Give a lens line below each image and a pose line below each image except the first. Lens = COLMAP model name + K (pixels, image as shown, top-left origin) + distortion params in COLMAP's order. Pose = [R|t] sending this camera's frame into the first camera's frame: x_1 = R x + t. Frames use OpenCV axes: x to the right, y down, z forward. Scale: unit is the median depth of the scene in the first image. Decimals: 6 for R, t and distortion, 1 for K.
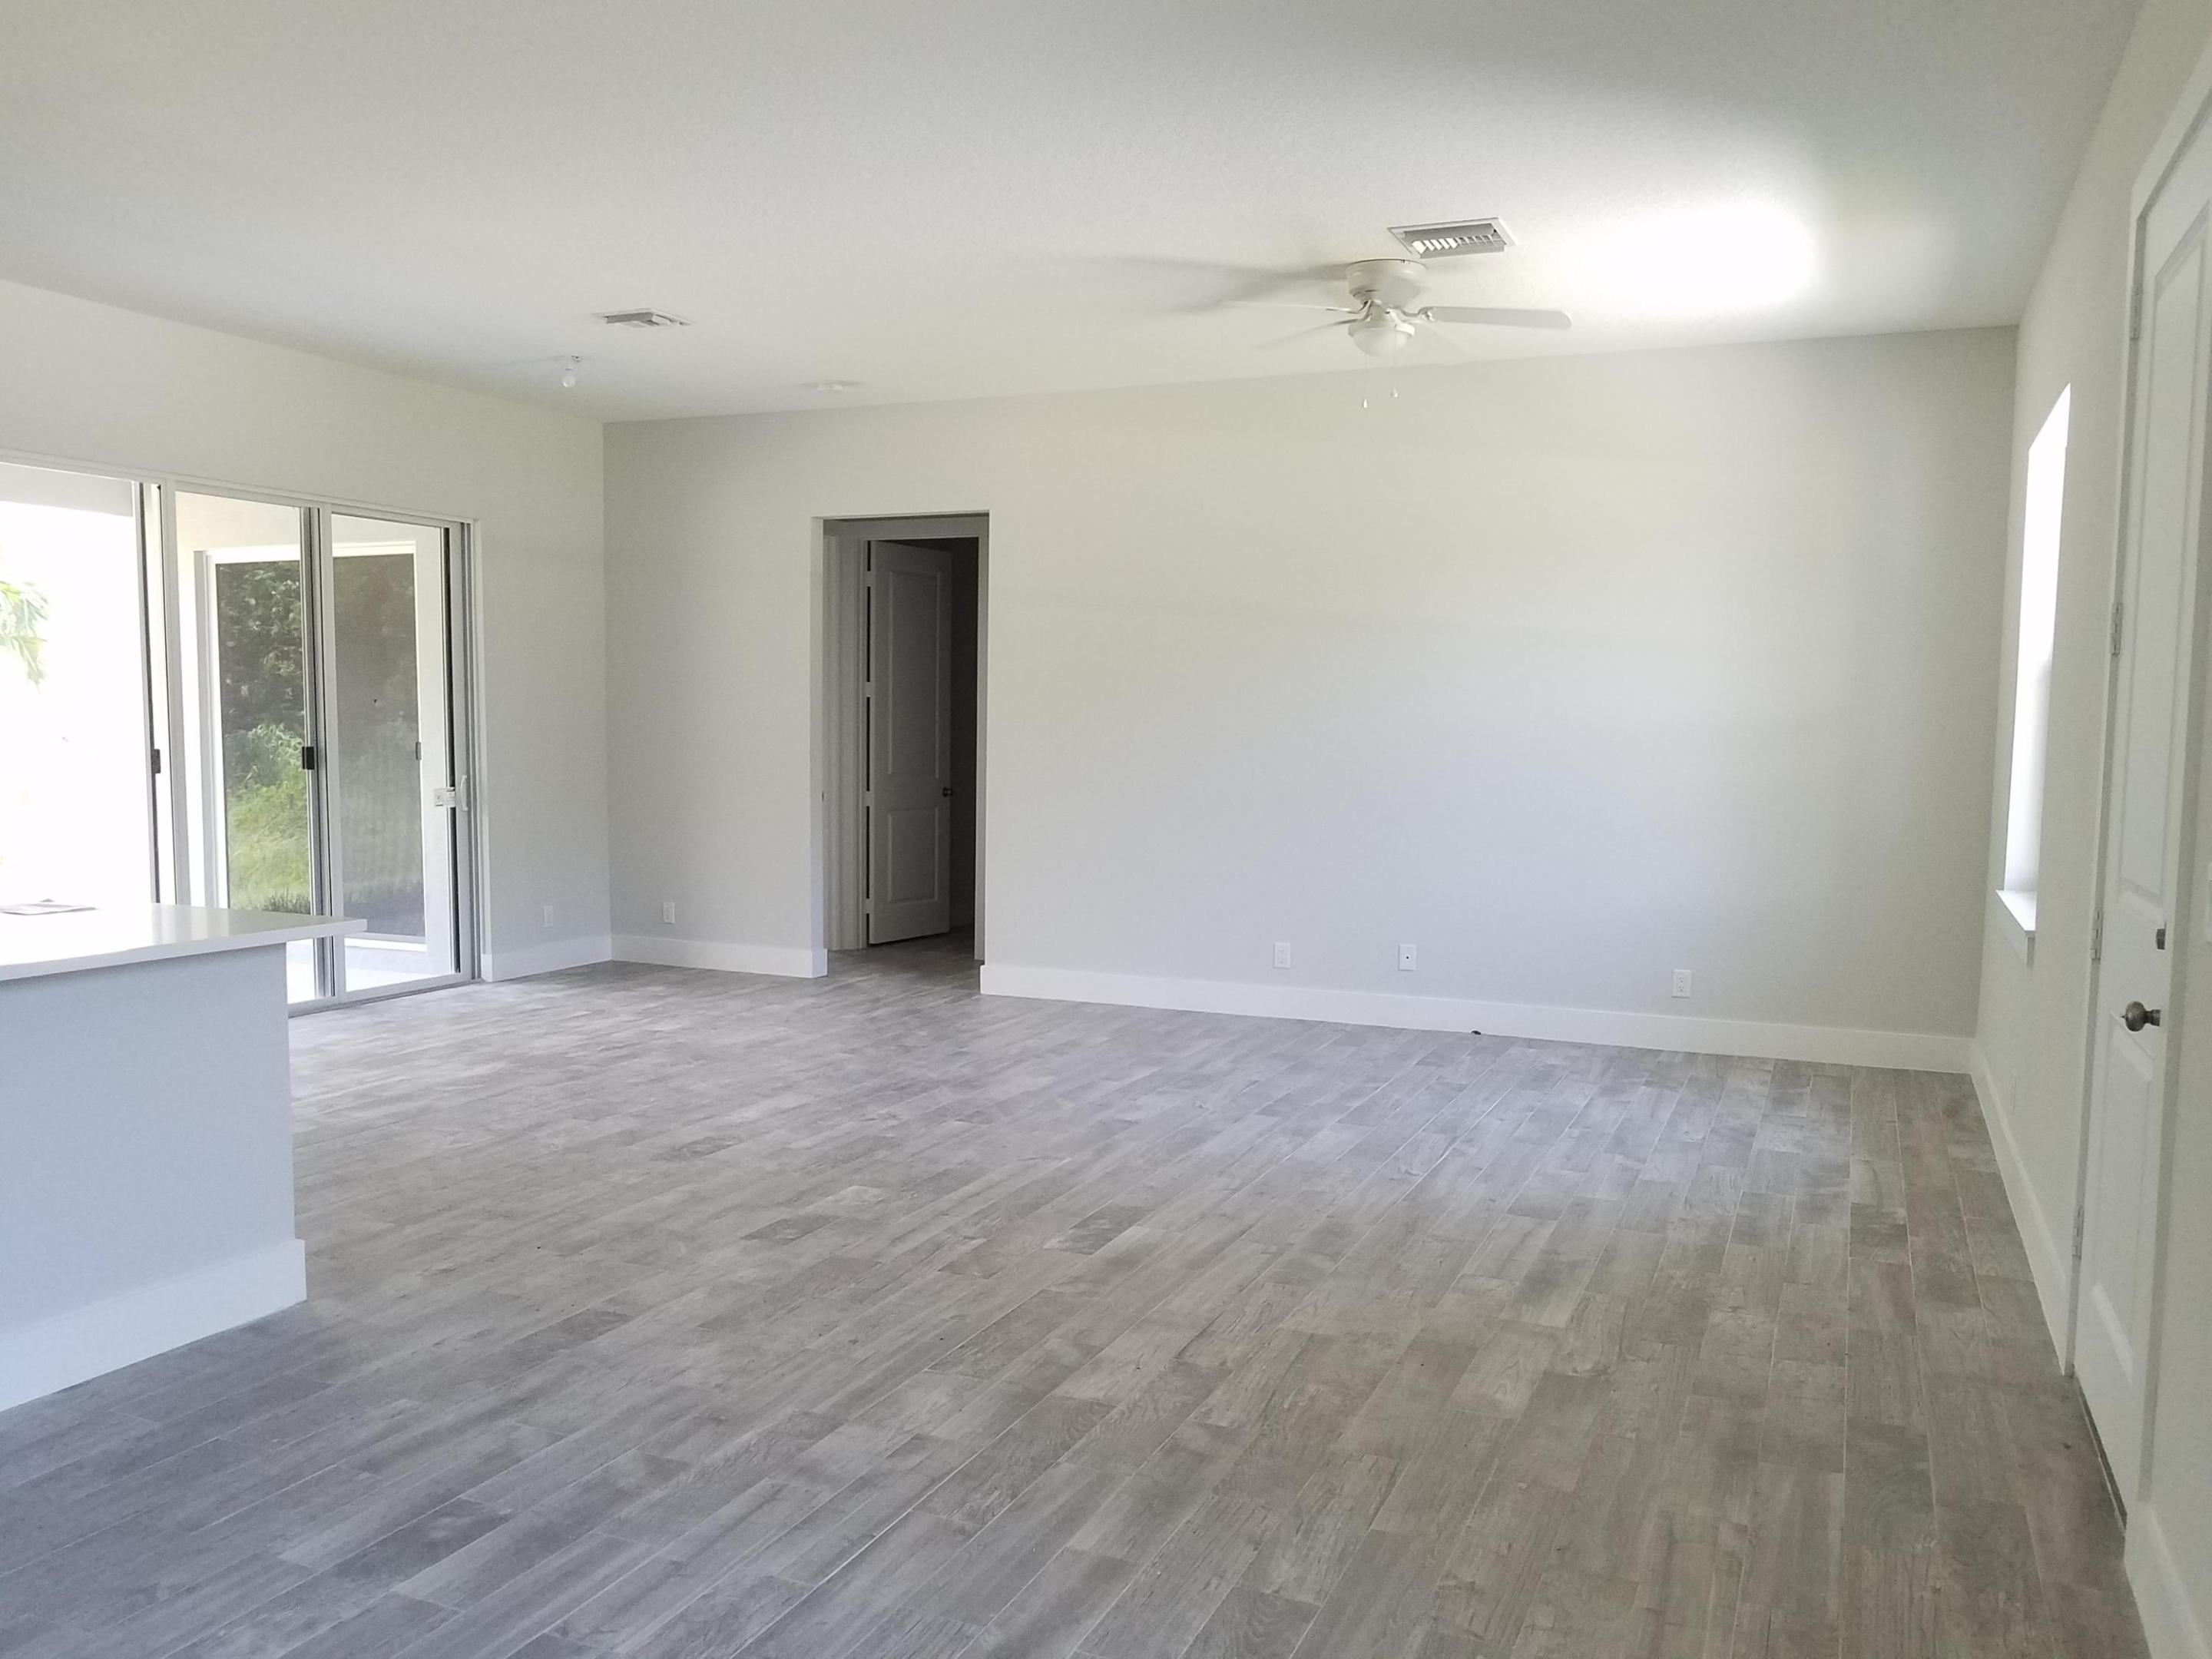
lens RADIAL K [[1767.7, 0, 1090.1], [0, 1767.7, 872.7], [0, 0, 1]] dist [0.057832, -0.138663]
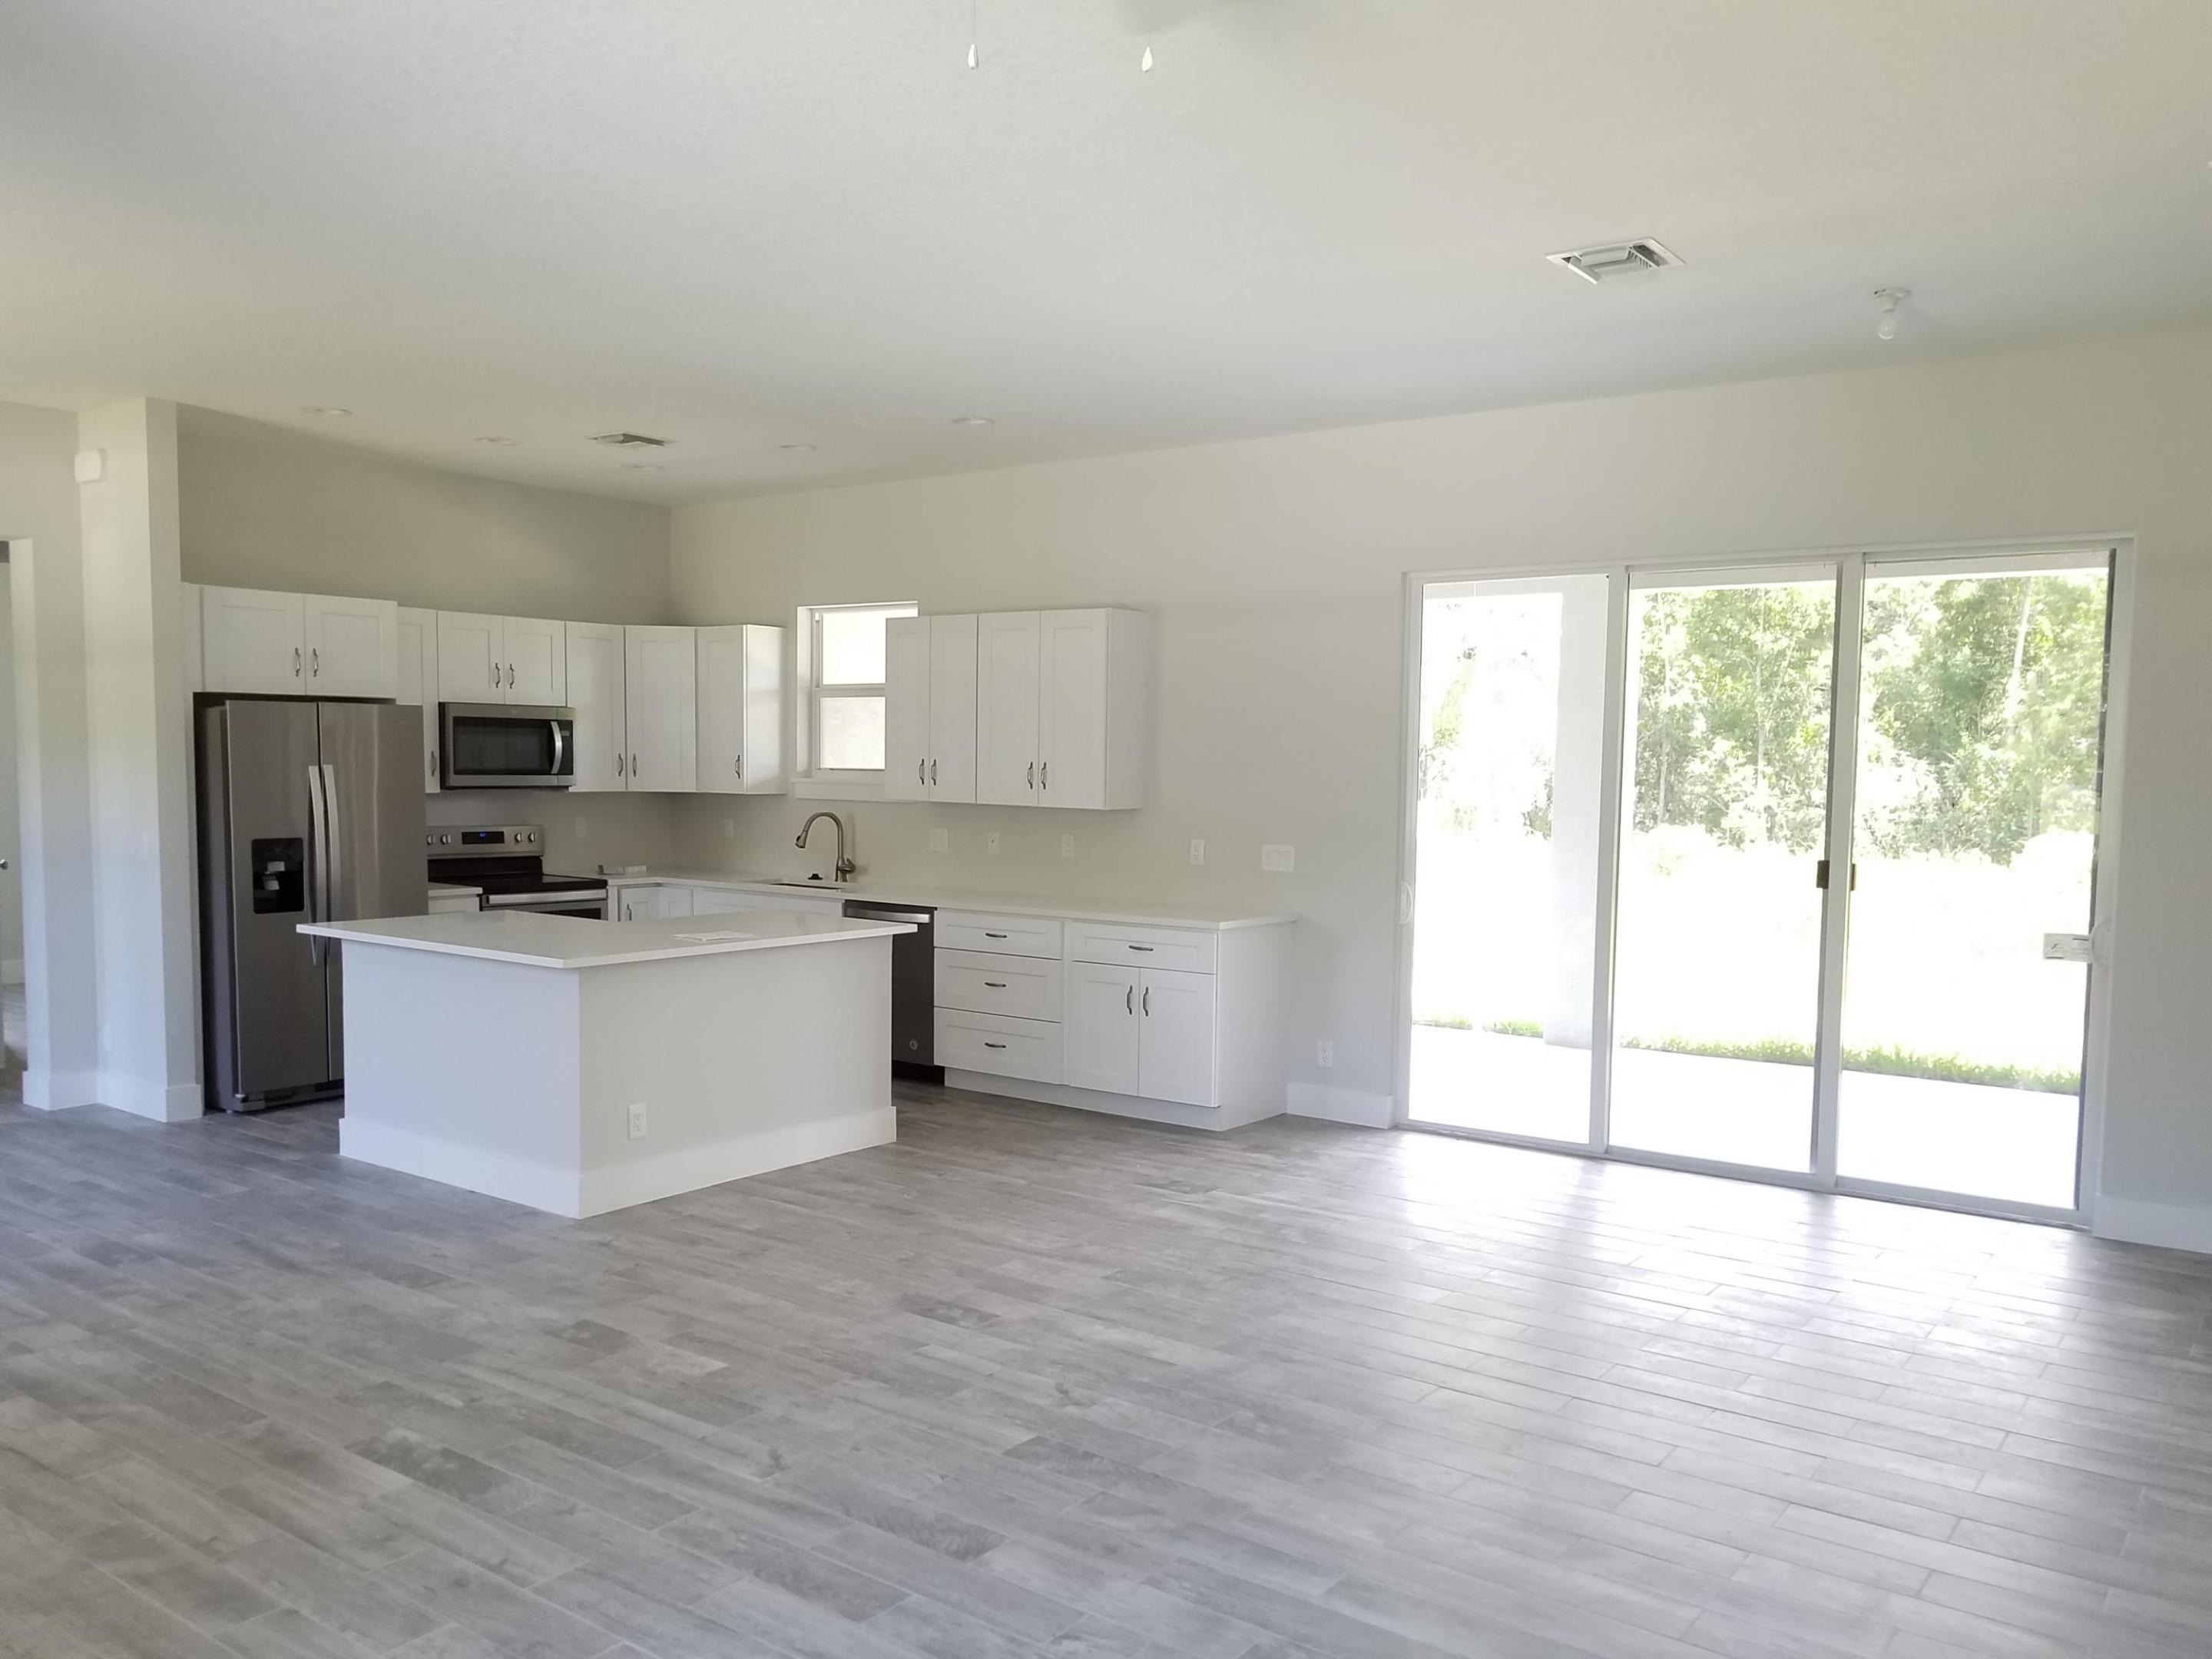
lens RADIAL K [[1721.3, 0, 1055.3], [0, 1721.3, 902.1], [0, 0, 1]] dist [0.010840, -0.011124]
pose [[-0.233570, 0.065709, -0.970117, 0.675944], [-0.101634, 0.990599, 0.091566, -0.151396], [0.967014, 0.119983, -0.224696, 1.403195]]
